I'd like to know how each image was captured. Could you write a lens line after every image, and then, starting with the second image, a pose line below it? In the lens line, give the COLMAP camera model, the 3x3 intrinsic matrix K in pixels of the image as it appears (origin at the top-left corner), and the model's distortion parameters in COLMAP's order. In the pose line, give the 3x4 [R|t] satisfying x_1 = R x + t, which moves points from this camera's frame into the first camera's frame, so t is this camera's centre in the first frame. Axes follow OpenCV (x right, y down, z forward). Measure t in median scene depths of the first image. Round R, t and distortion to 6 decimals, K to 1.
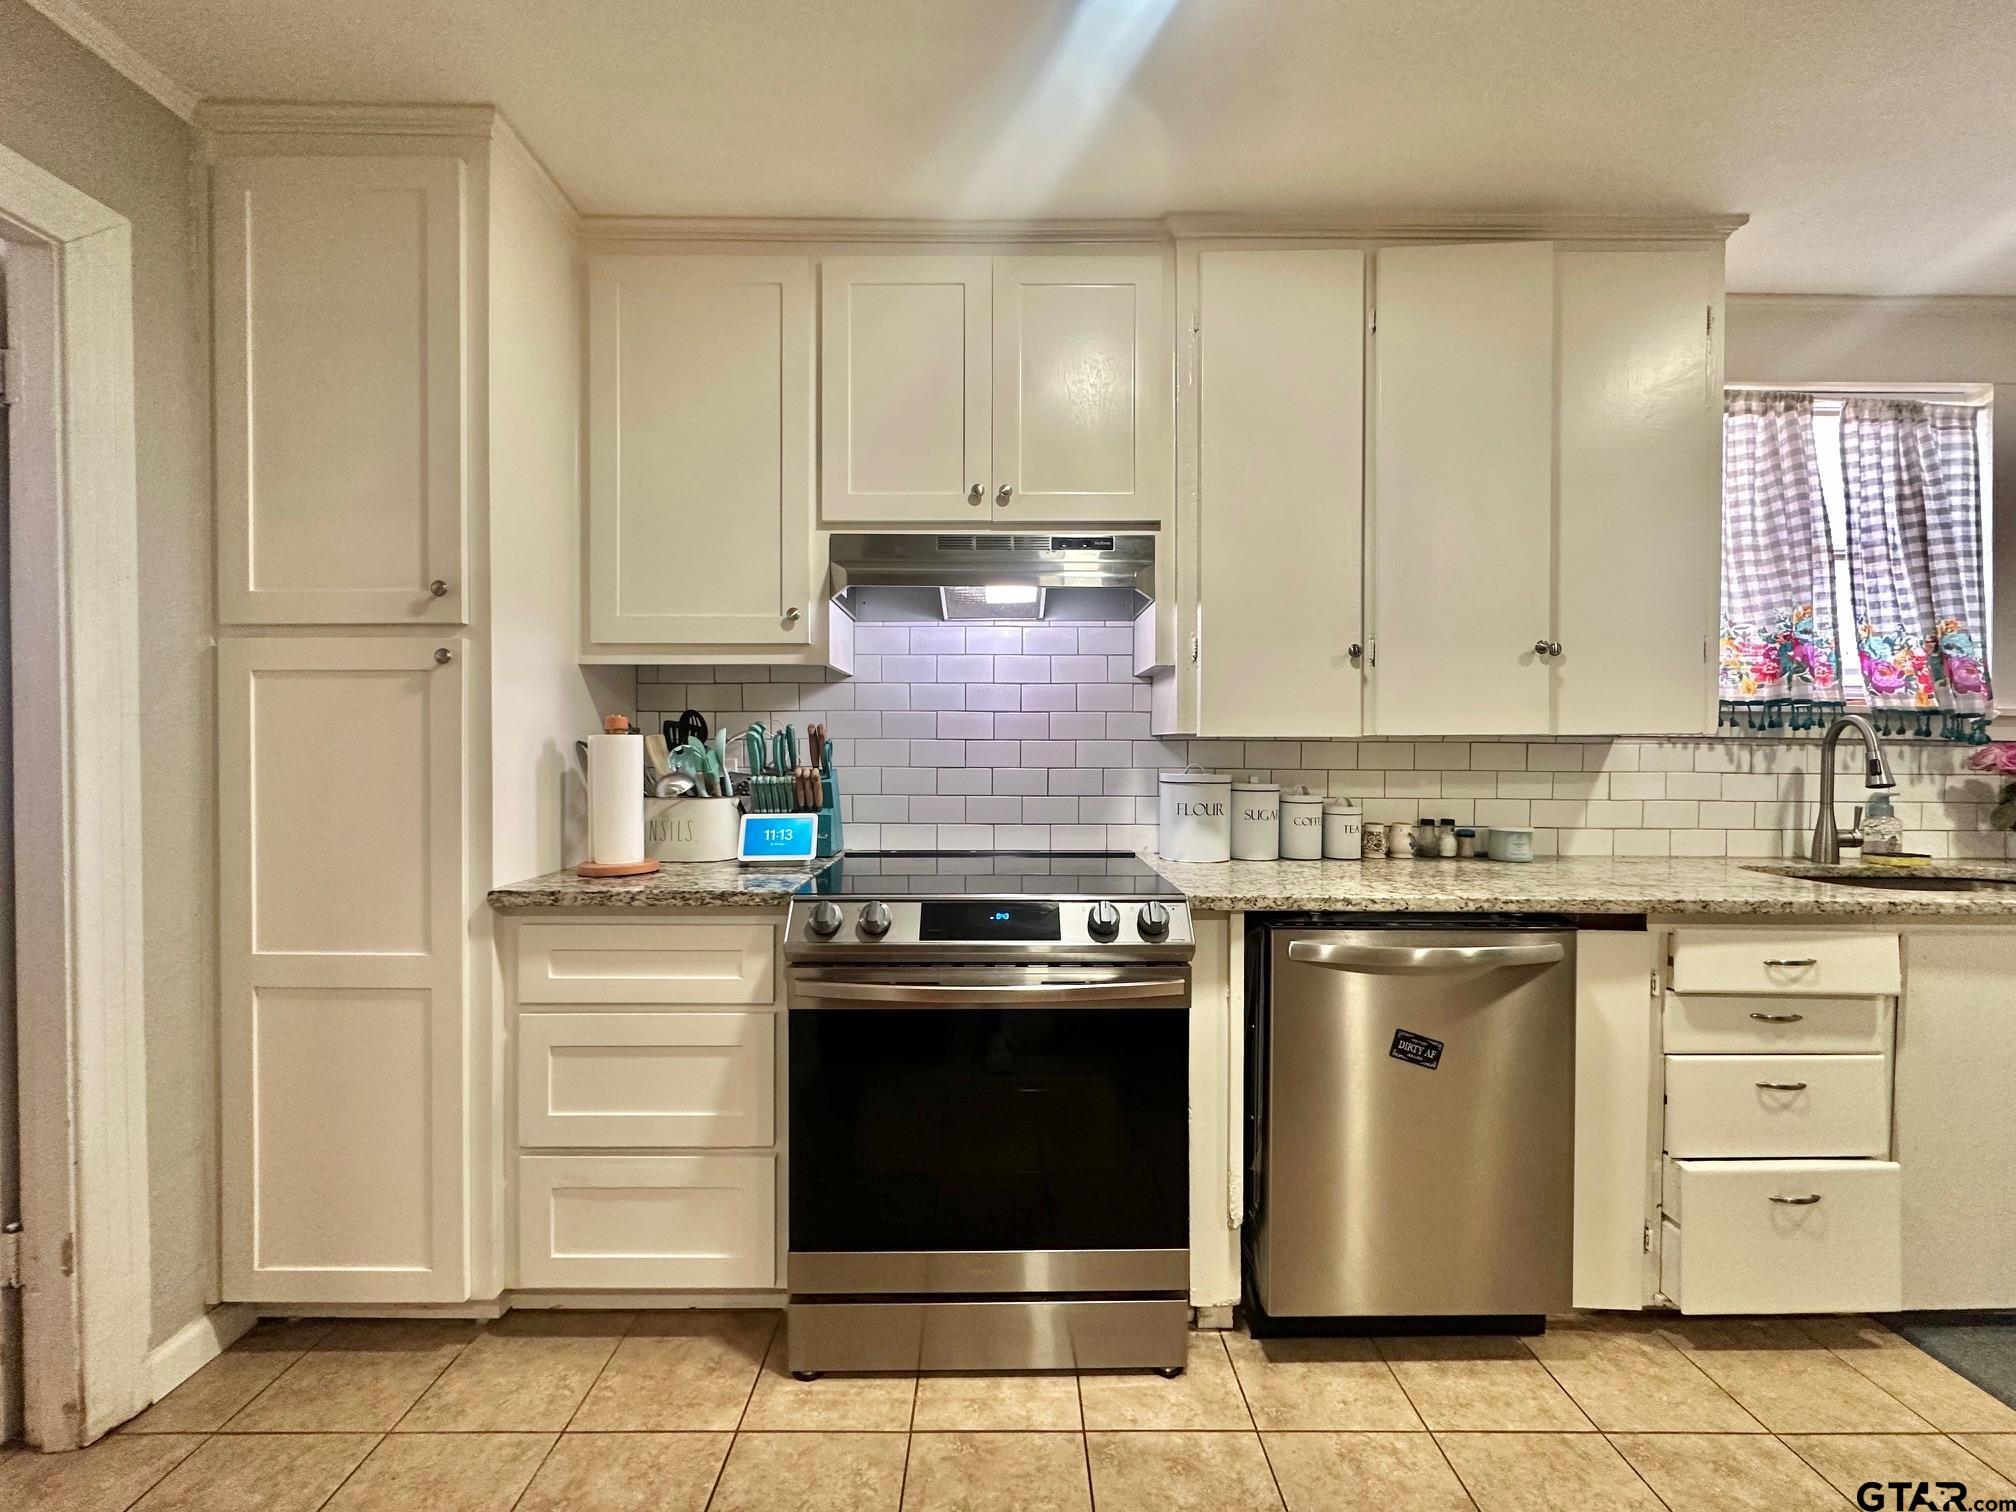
lens RADIAL K [[806.2, 0, 1007.8], [0, 806.2, 756.0], [0, 0, 1]] dist [-0.004561, 0.000824]
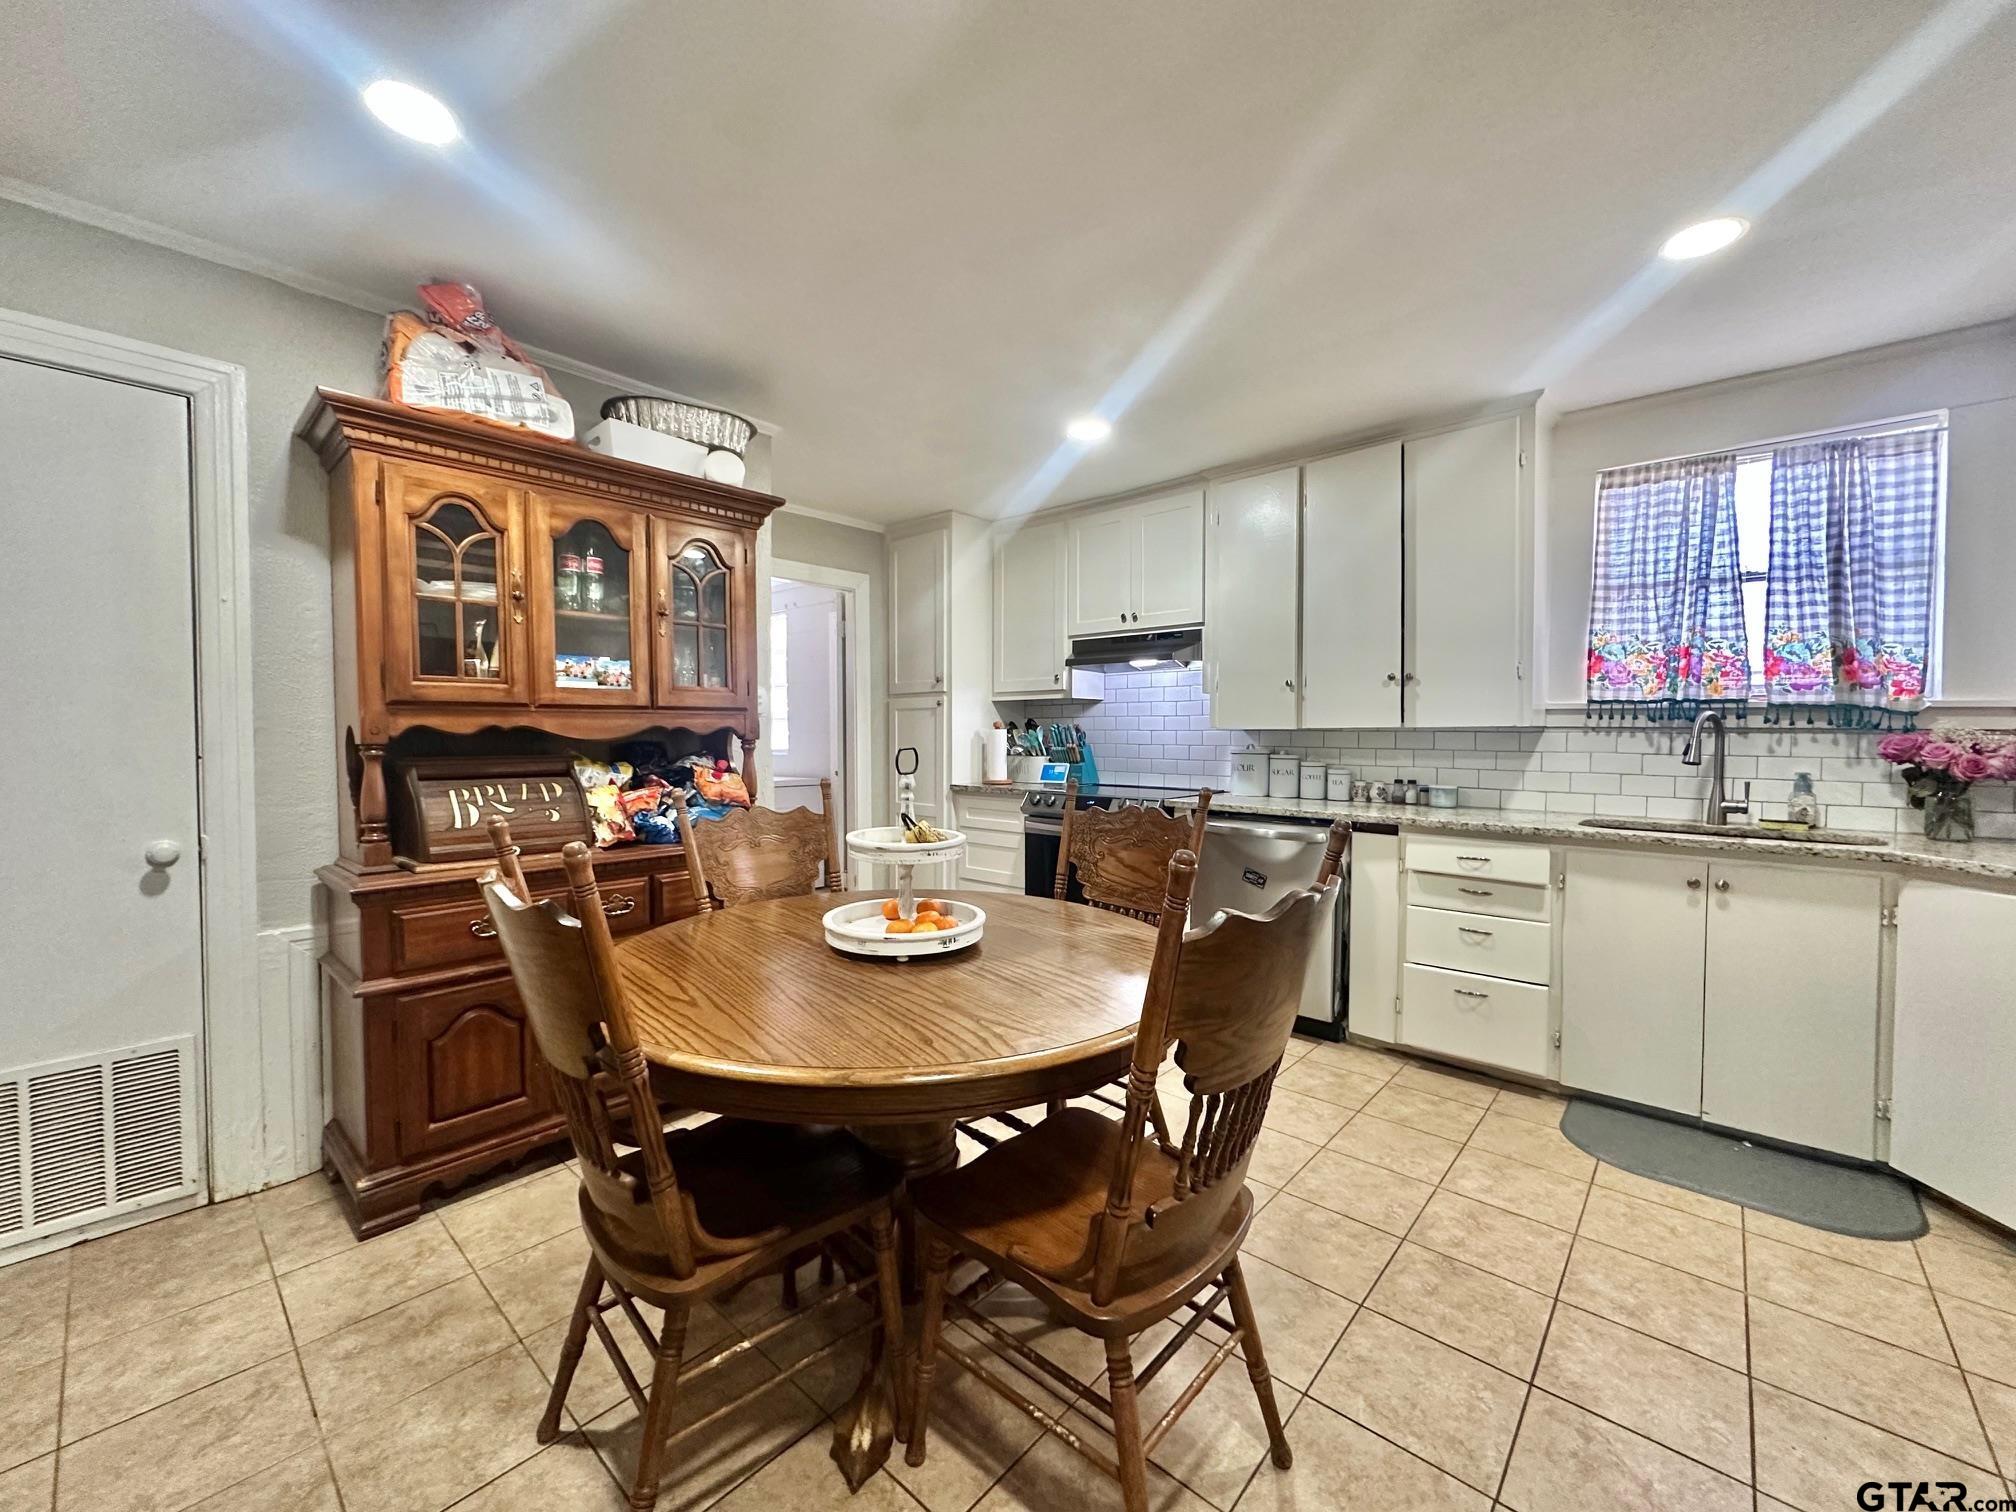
lens RADIAL K [[806.2, 0, 1004.4], [0, 806.2, 758.6], [0, 0, 1]] dist [-0.004561, 0.000824]
pose [[0.740414, 0.021075, -0.671821, 1.096565], [-0.007642, 0.999708, 0.022939, 0.006739], [0.672108, -0.011850, 0.740358, -0.764795]]
